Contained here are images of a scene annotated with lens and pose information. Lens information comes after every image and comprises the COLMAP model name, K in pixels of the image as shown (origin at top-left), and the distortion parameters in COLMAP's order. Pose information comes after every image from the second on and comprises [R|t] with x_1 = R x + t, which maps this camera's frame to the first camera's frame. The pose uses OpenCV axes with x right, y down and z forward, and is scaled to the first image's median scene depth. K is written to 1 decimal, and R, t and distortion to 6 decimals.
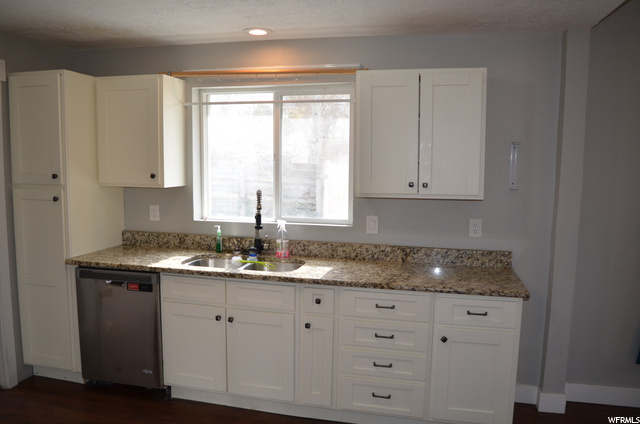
lens RADIAL K [[505.5, 0, 320.0], [0, 505.5, 212.0], [0, 0, 1]] dist [-0.088075, 0.001158]
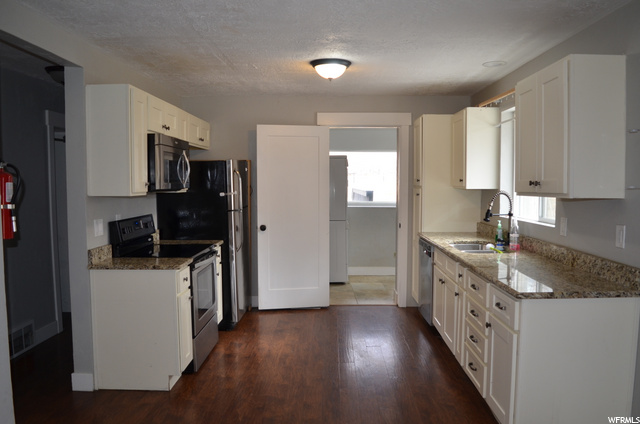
lens RADIAL K [[505.5, 0, 320.0], [0, 505.5, 212.0], [0, 0, 1]] dist [-0.088075, 0.001158]
pose [[0.198432, 0.042525, -0.979192, 0.995612], [-0.088442, 0.995759, 0.025322, 0.016286], [0.976116, 0.081577, 0.201352, 0.352513]]
